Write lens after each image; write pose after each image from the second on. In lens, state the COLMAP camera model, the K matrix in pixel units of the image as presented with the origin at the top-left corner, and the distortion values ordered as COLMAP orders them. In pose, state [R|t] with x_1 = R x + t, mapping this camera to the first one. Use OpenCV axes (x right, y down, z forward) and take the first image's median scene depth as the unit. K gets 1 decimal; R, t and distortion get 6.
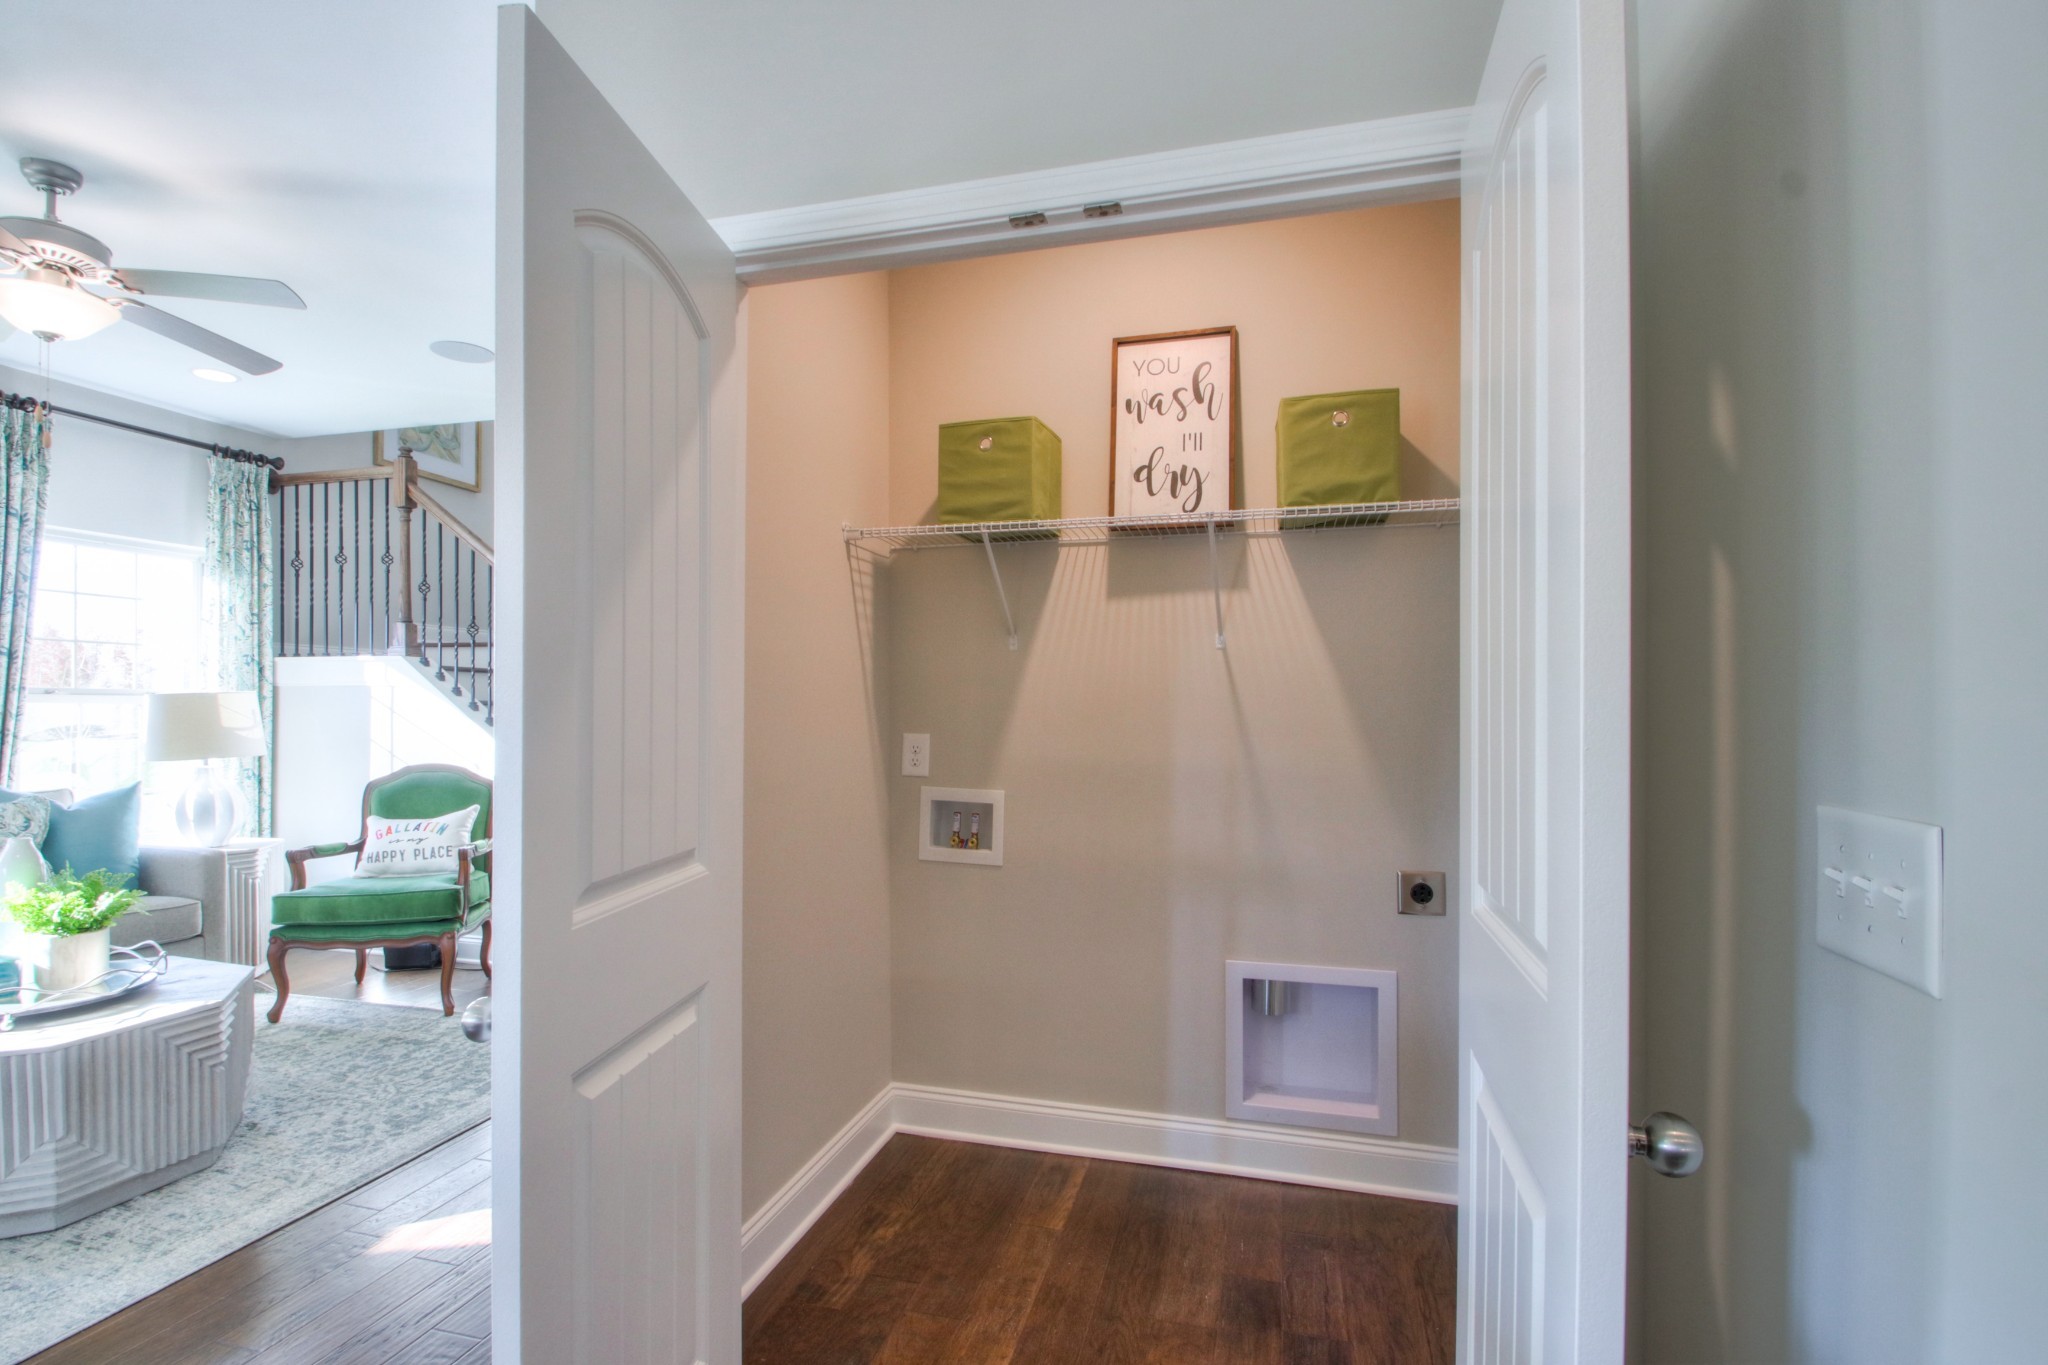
lens RADIAL K [[956.5, 0, 1036.3], [0, 956.5, 703.5], [0, 0, 1]] dist [-0.004214, -0.010270]
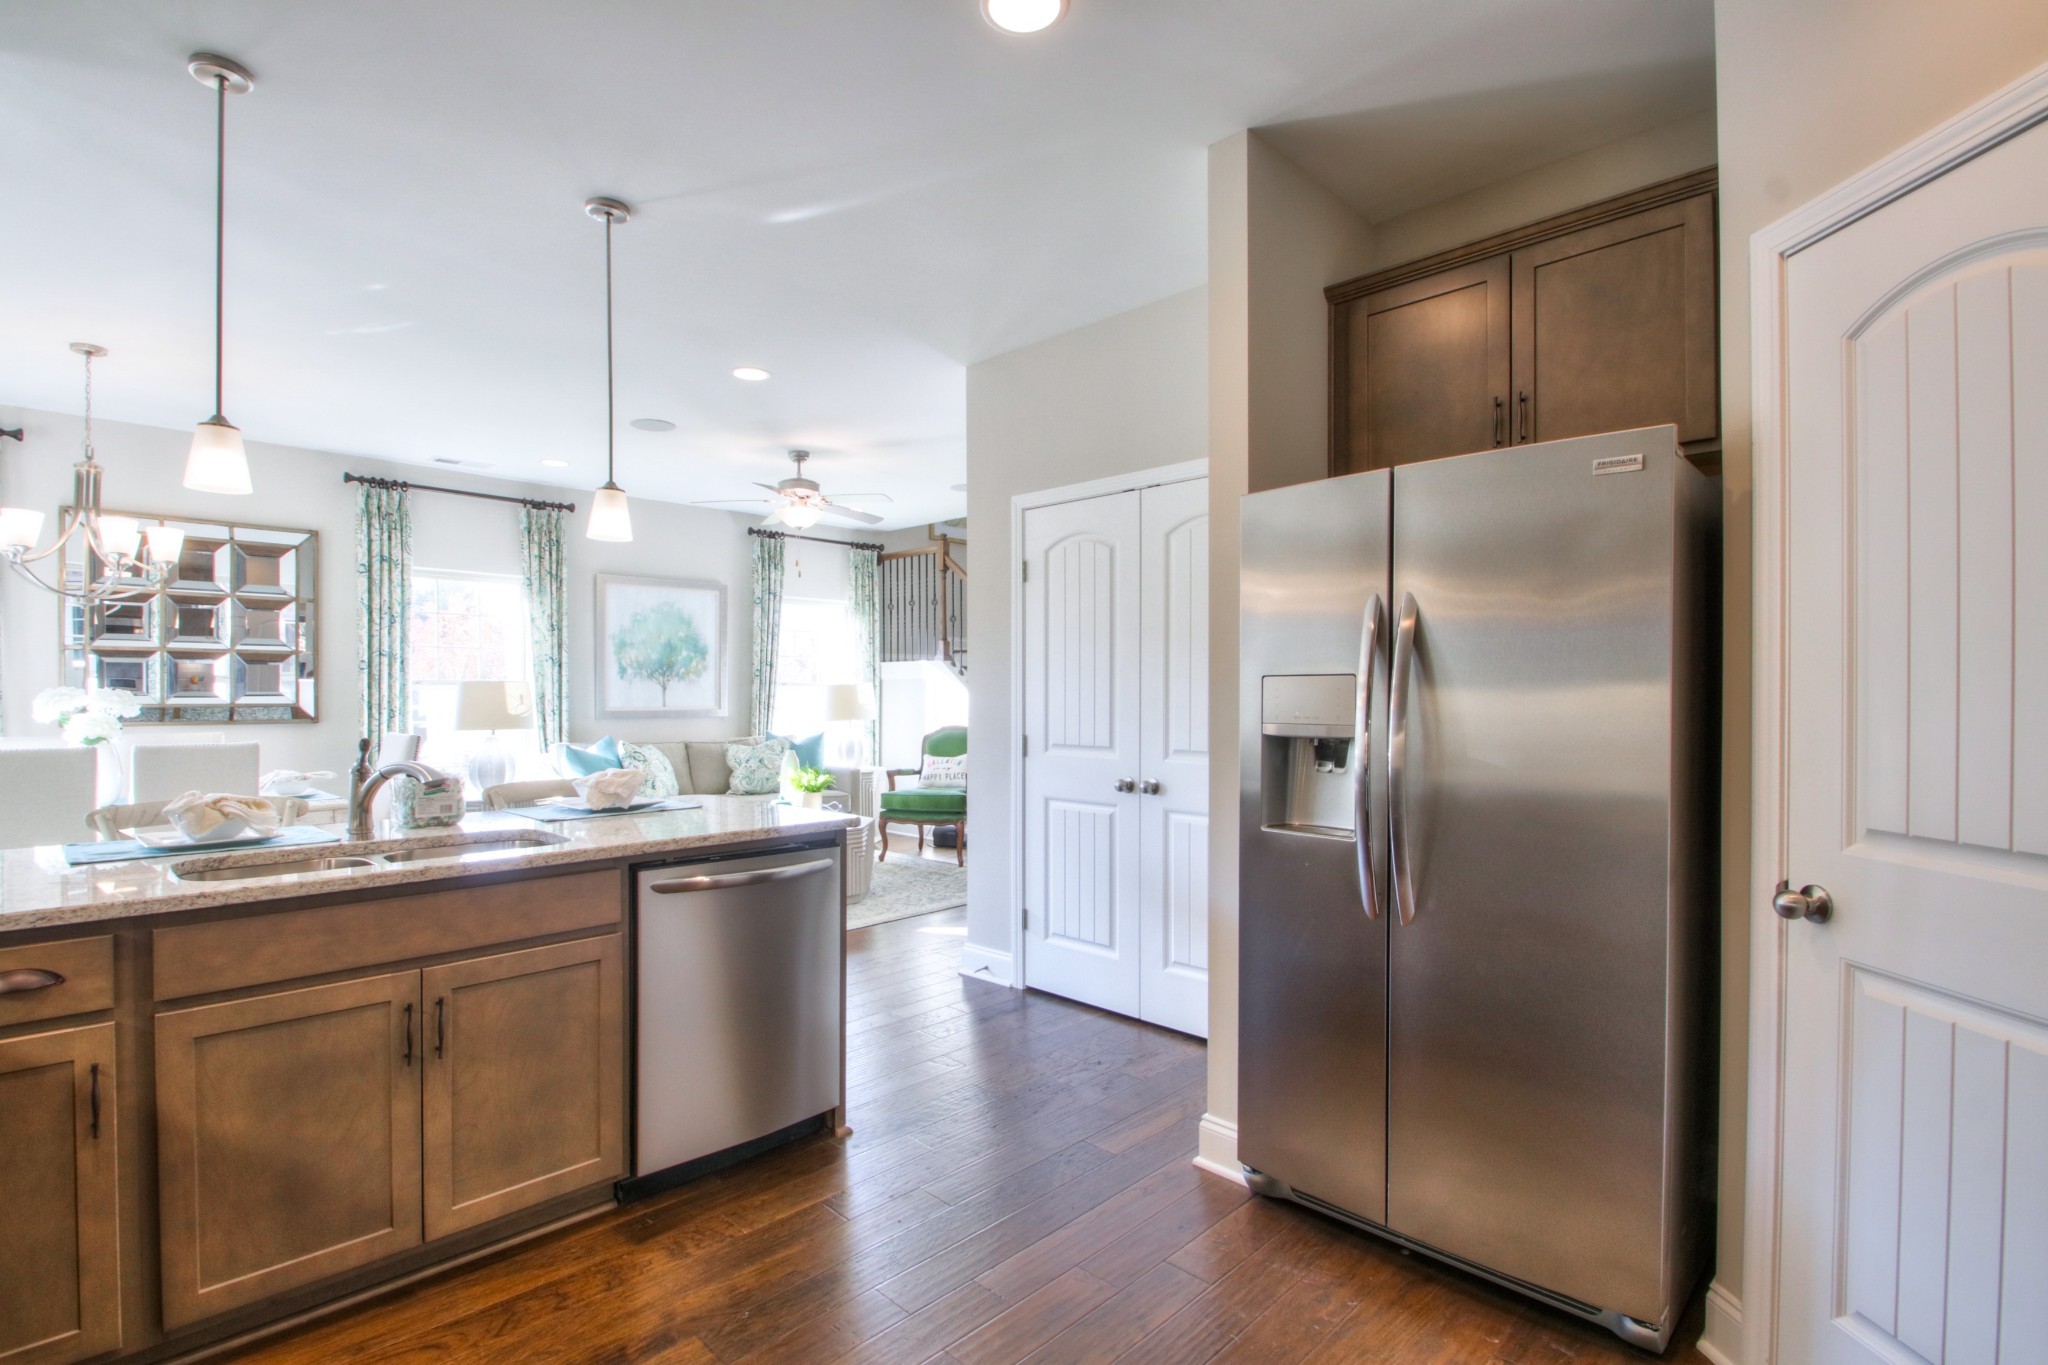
lens RADIAL K [[956.5, 0, 1000.0], [0, 956.5, 701.2], [0, 0, 1]] dist [-0.004214, -0.010270]
pose [[0.853619, 0.006202, -0.520860, 0.345458], [0.002252, 0.999876, 0.015596, -0.006149], [0.520892, -0.014486, 0.853499, -0.444400]]
